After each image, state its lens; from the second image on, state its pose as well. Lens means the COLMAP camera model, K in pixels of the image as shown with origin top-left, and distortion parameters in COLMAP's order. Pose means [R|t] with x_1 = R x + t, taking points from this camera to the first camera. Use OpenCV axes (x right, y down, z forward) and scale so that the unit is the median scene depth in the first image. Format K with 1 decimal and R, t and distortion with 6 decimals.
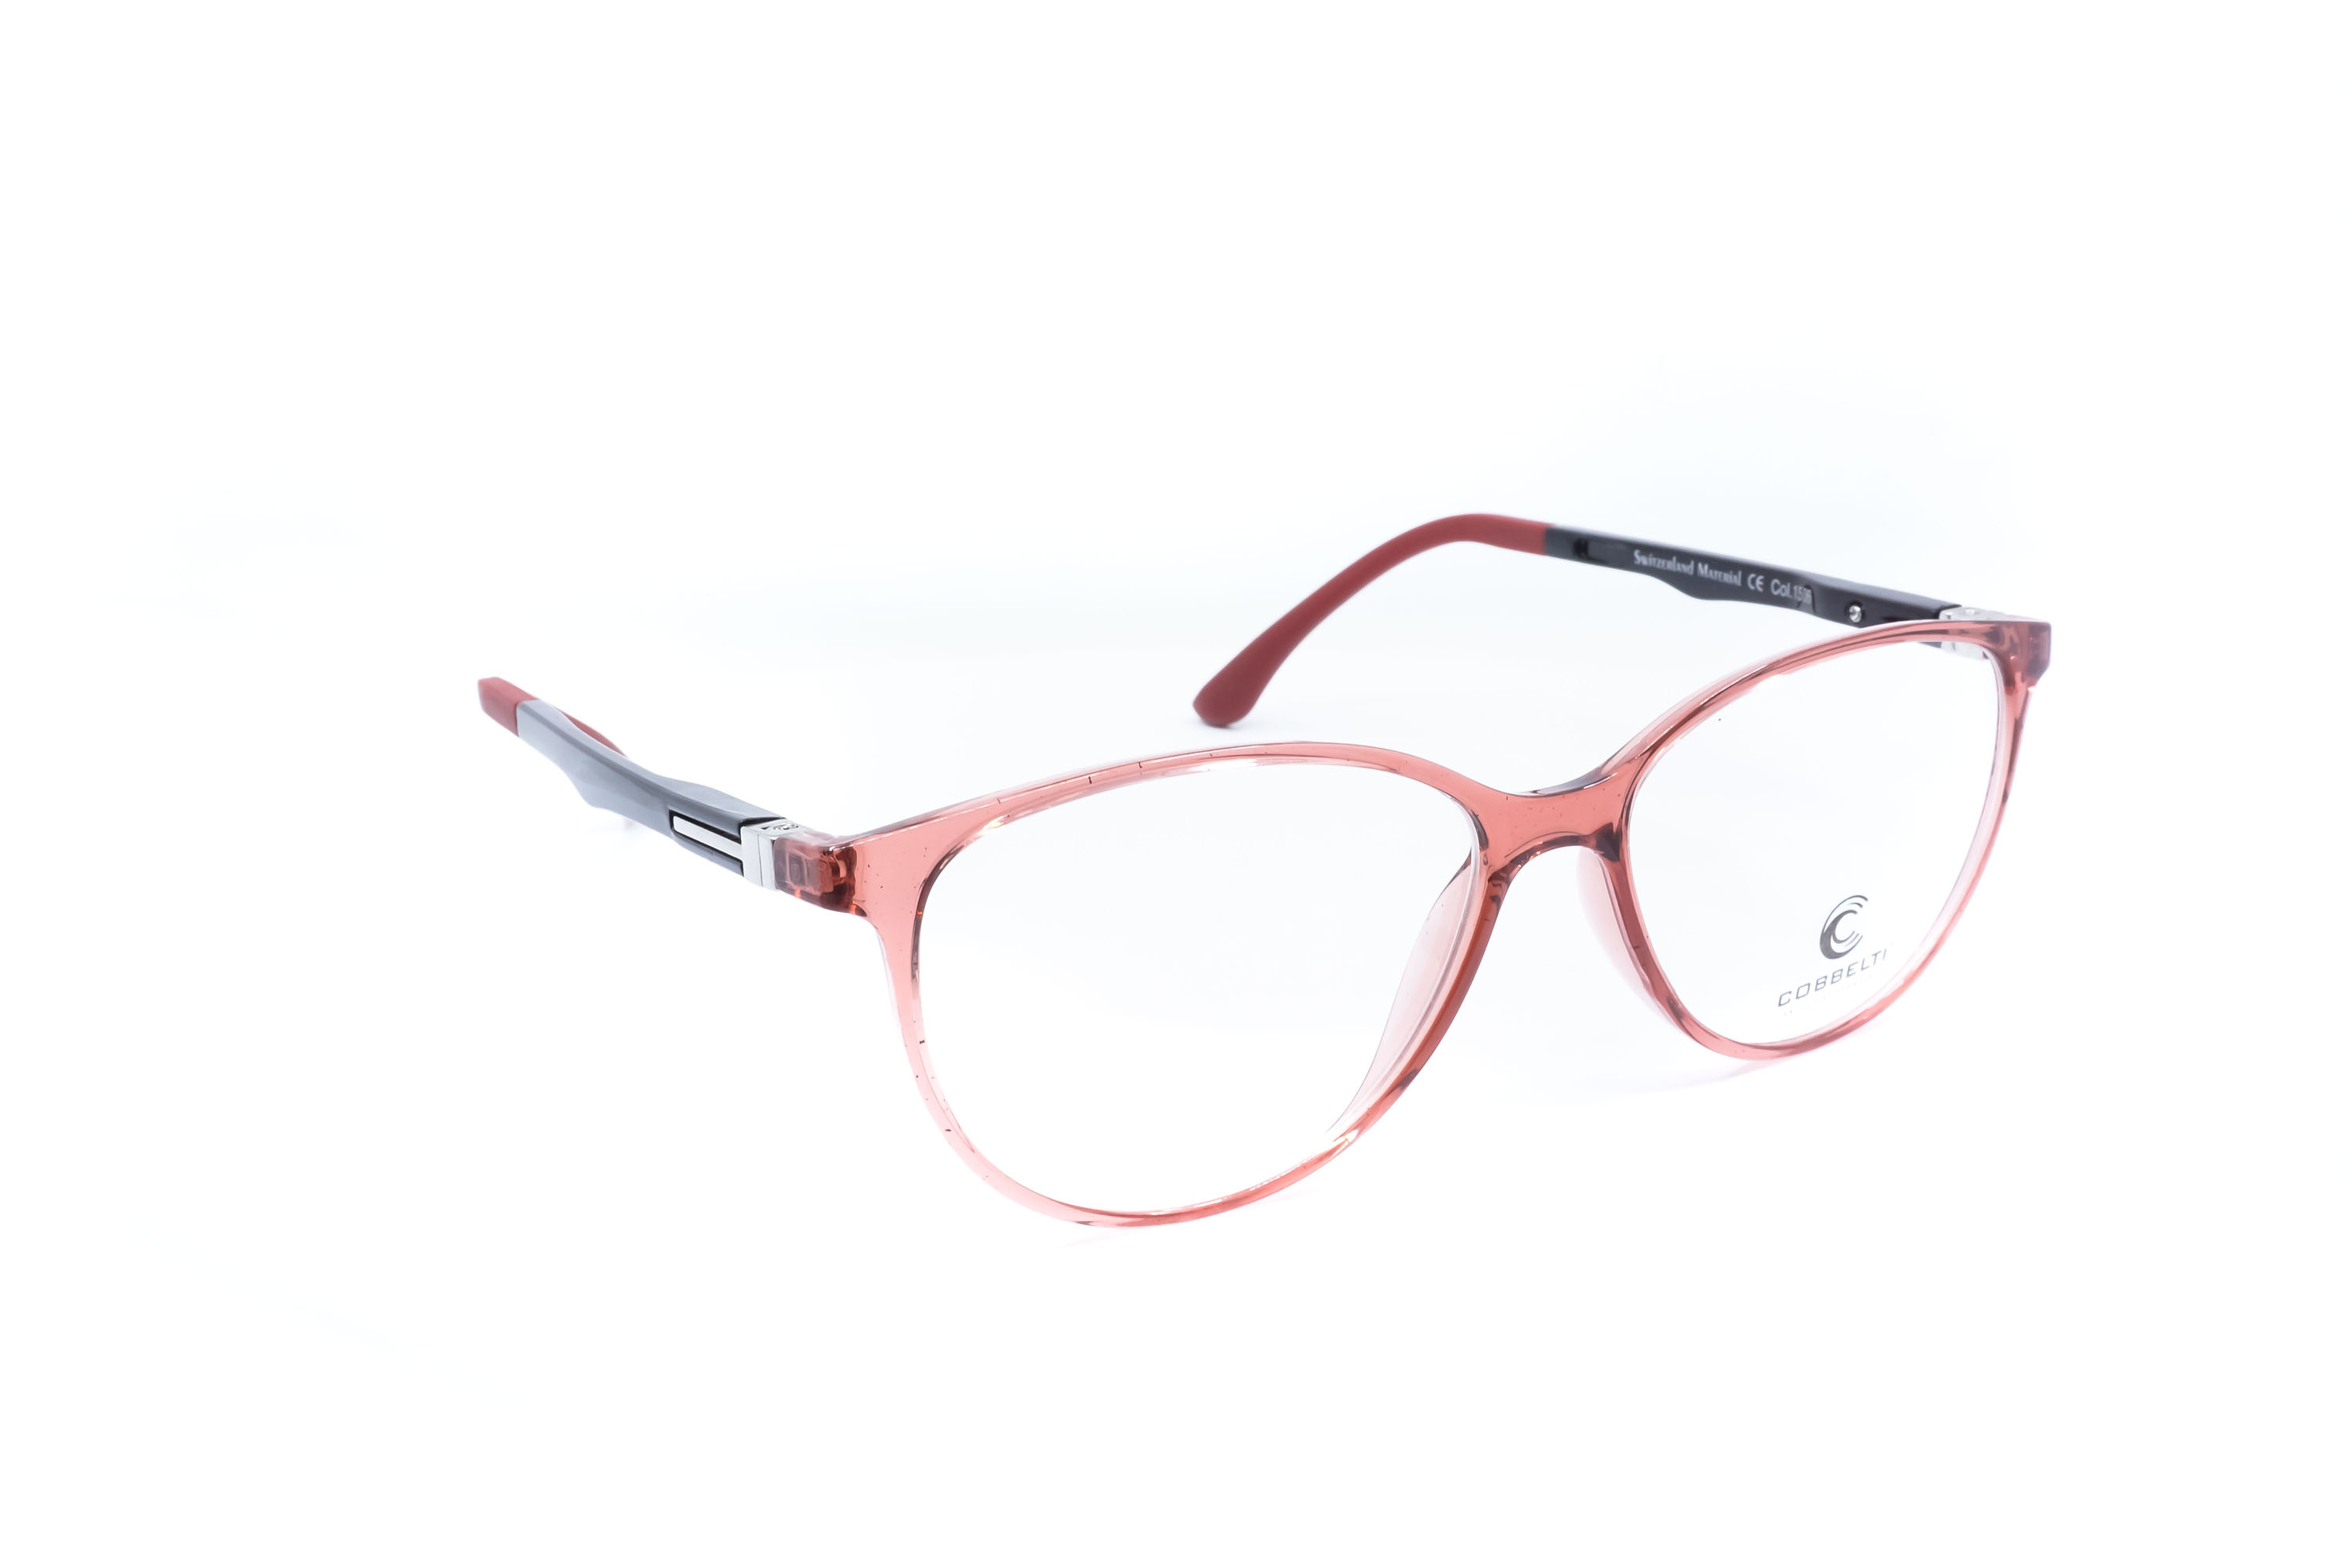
lens RADIAL K [[2568.8, 0, 1176.0], [0, 2568.8, 784.0], [0, 0, 1]] dist [-0.087287, 0.001345]
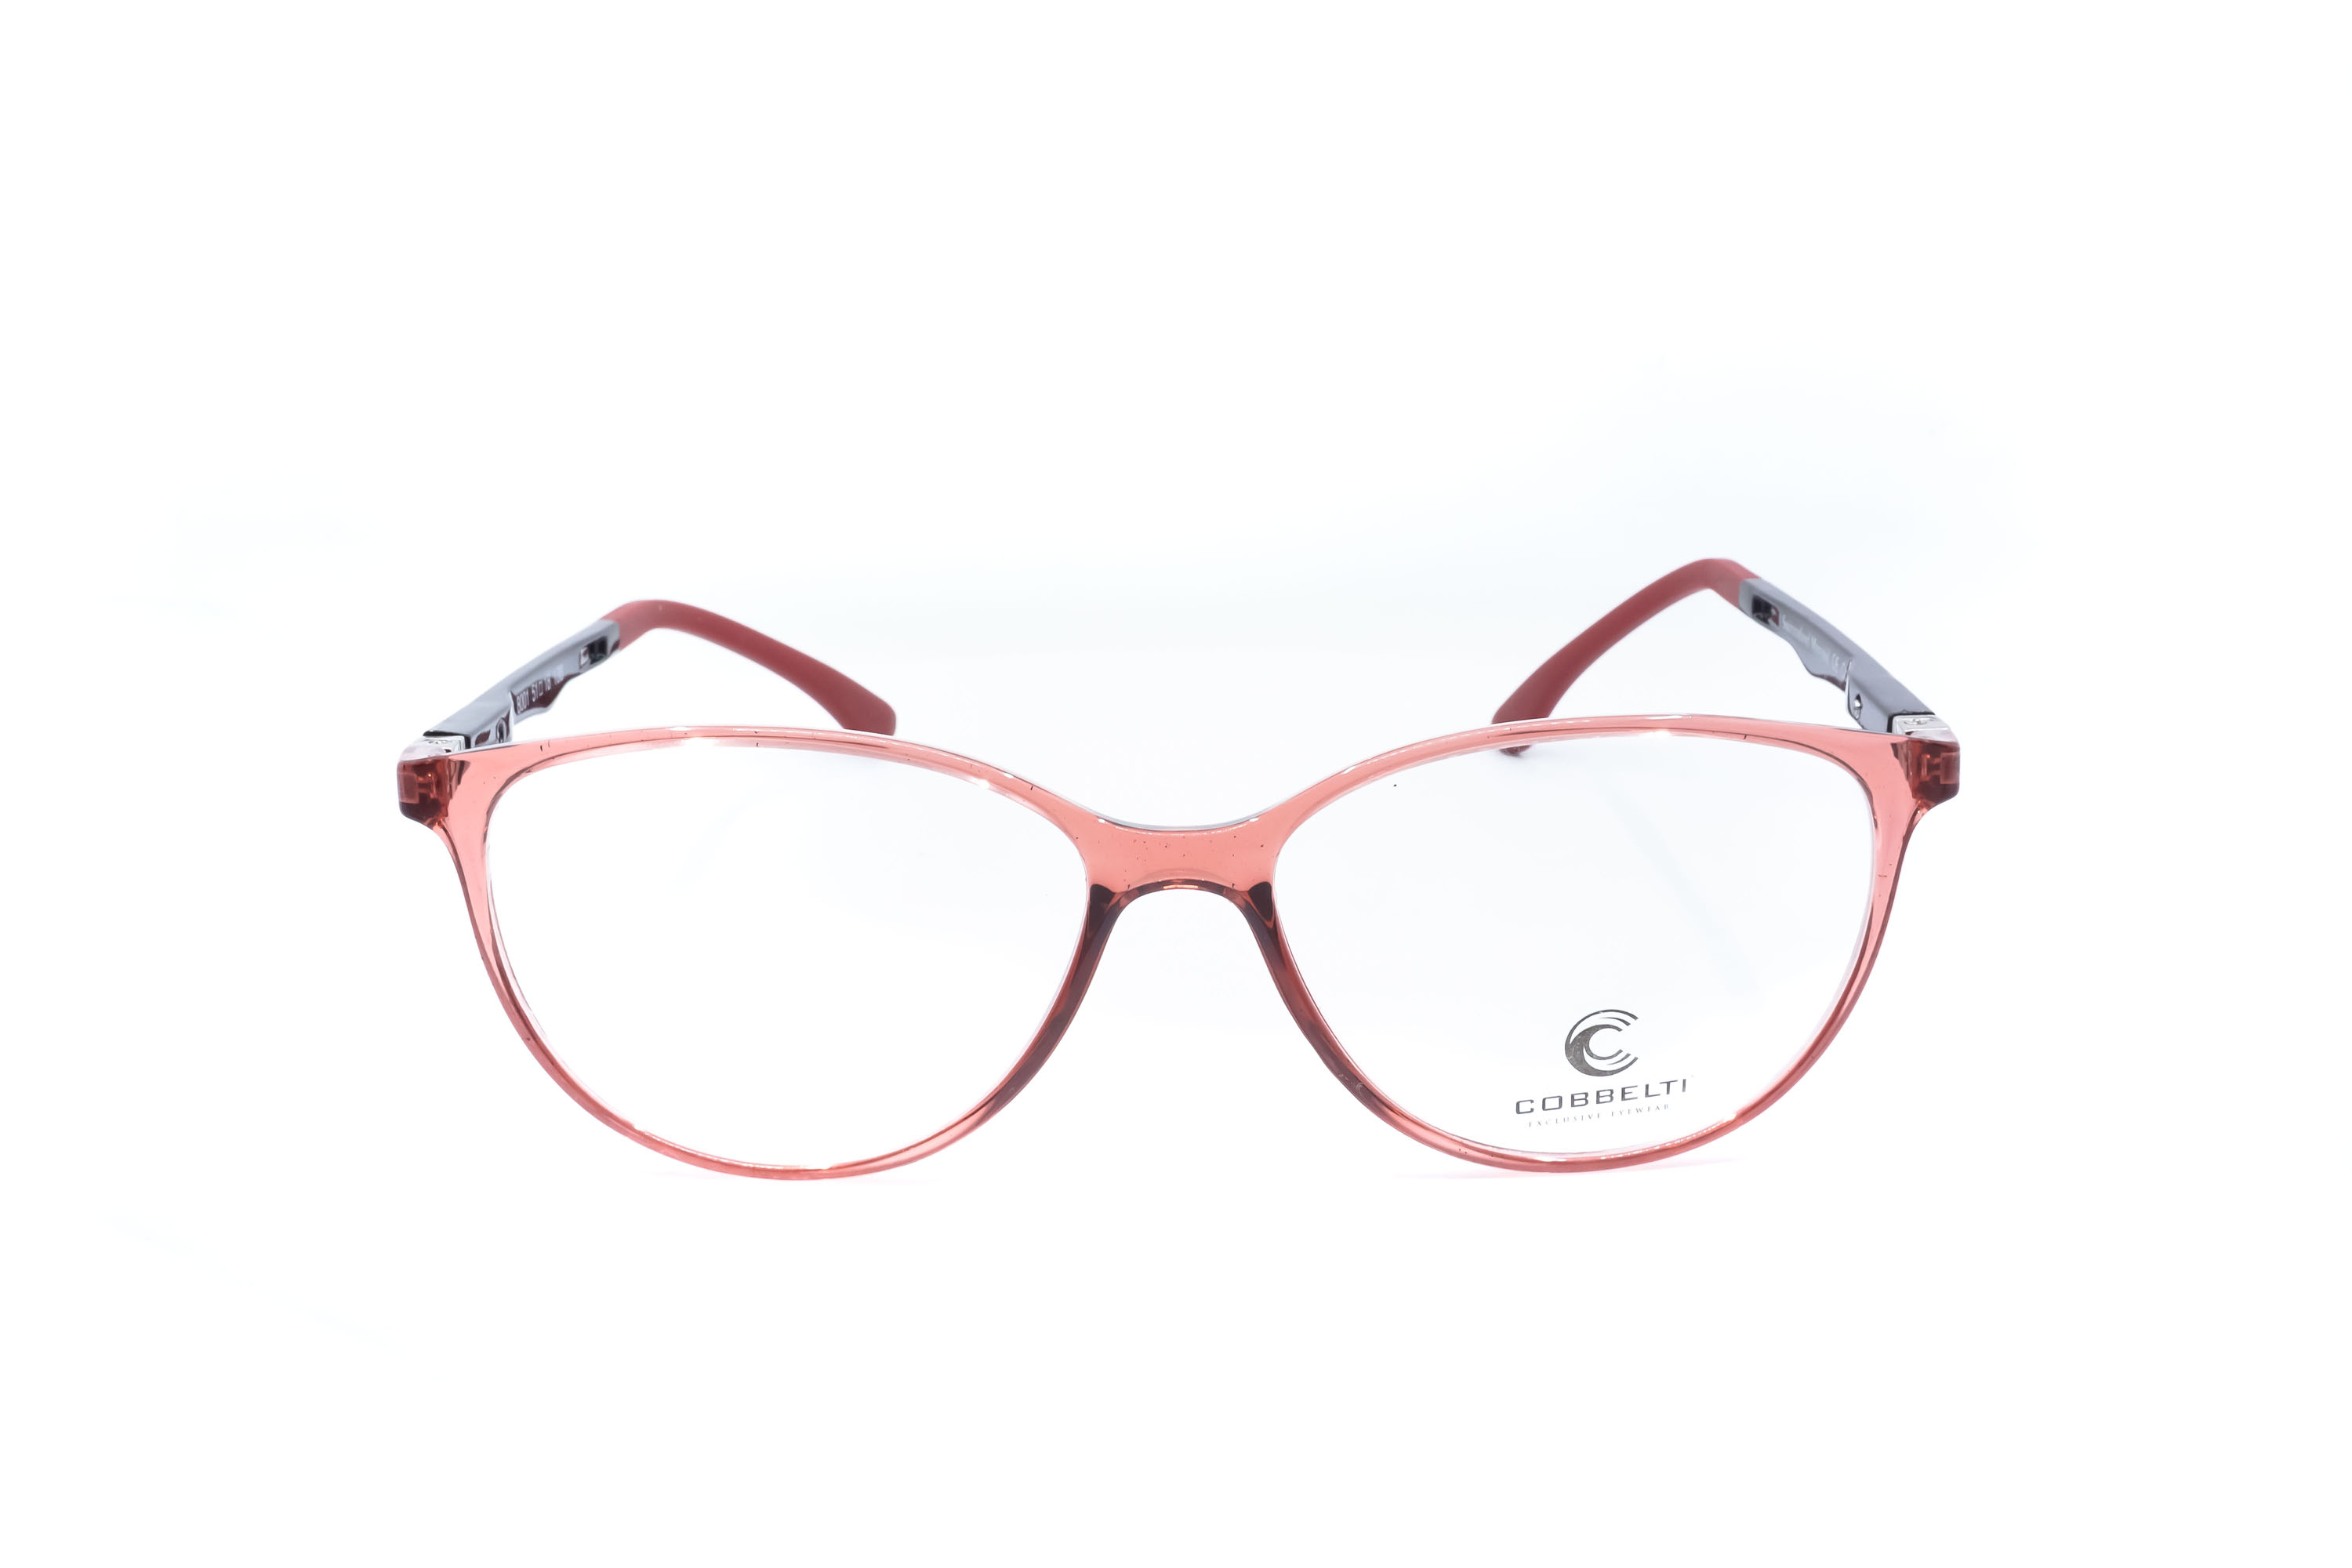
lens RADIAL K [[2568.8, 0, 1176.0], [0, 2568.8, 784.0], [0, 0, 1]] dist [-0.087287, 0.001345]
pose [[0.871848, 0.150006, -0.466239, 0.530744], [-0.146537, 0.988229, 0.043932, -0.050526], [0.467342, 0.030019, 0.883567, 0.132600]]
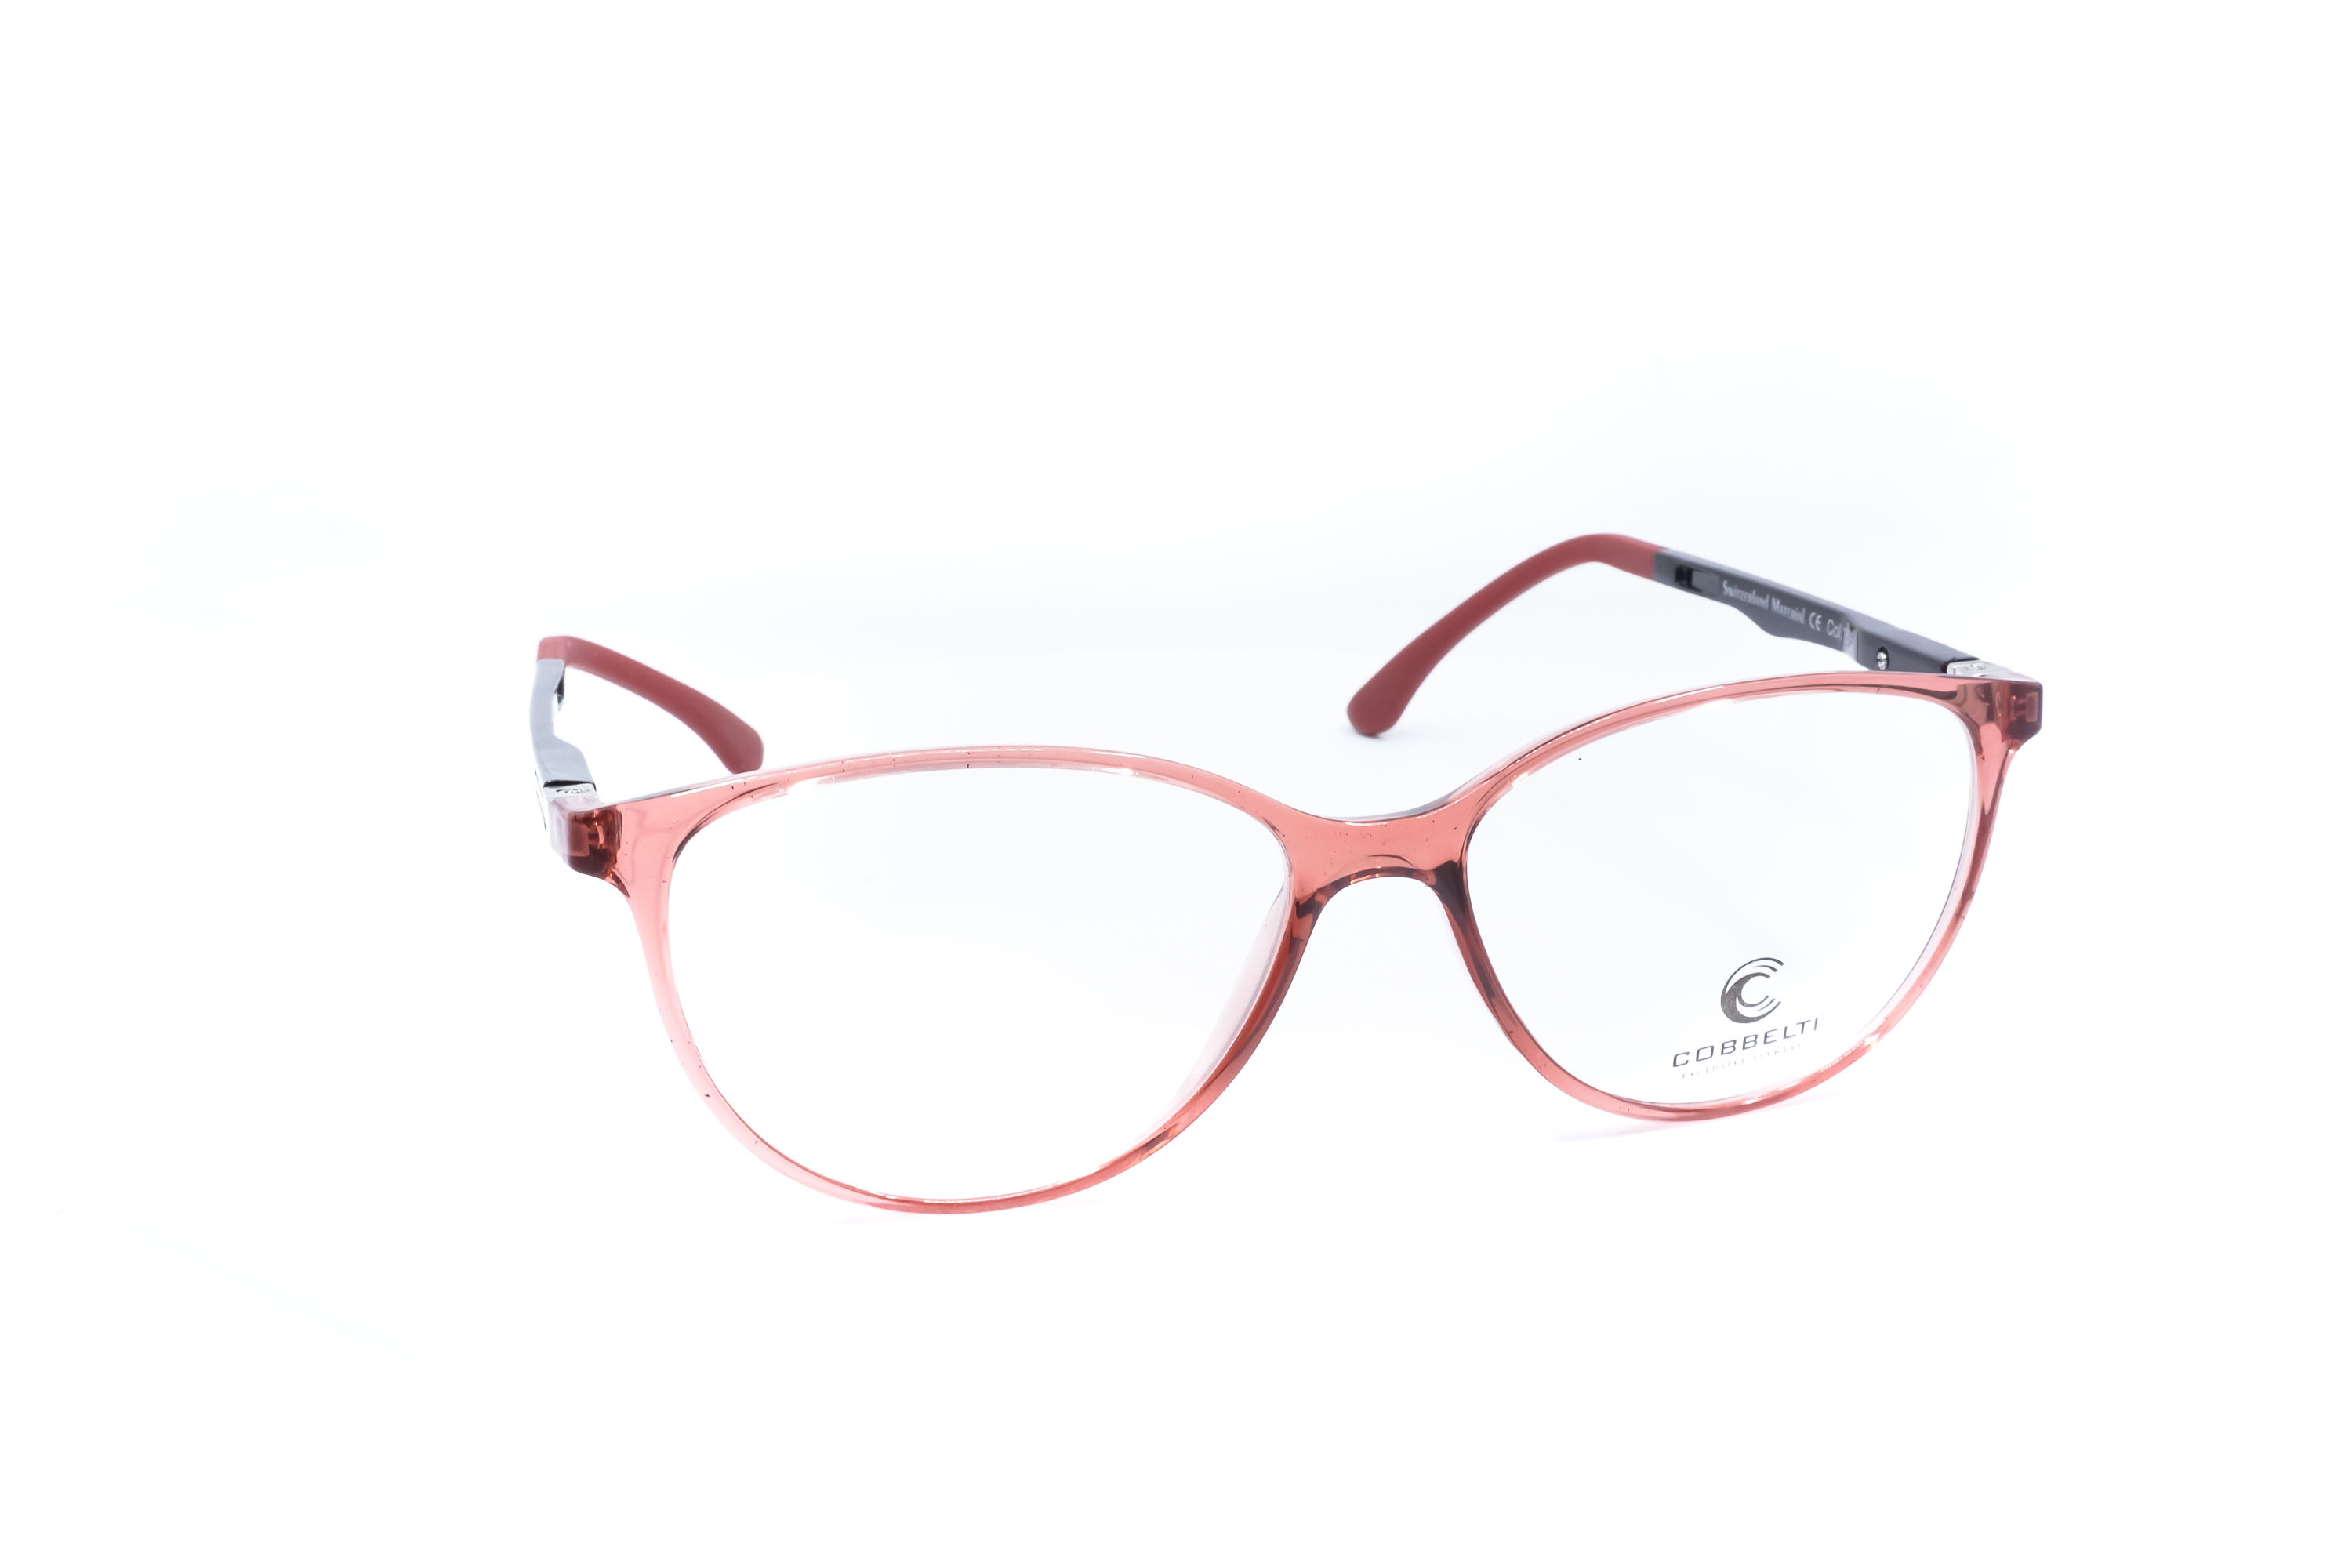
lens RADIAL K [[2568.8, 0, 1176.0], [0, 2568.8, 784.0], [0, 0, 1]] dist [-0.087287, 0.001345]
pose [[0.966441, 0.076965, -0.245087, 0.278370], [-0.076188, 0.997013, 0.012665, -0.015390], [0.245330, 0.006433, 0.969418, 0.033317]]
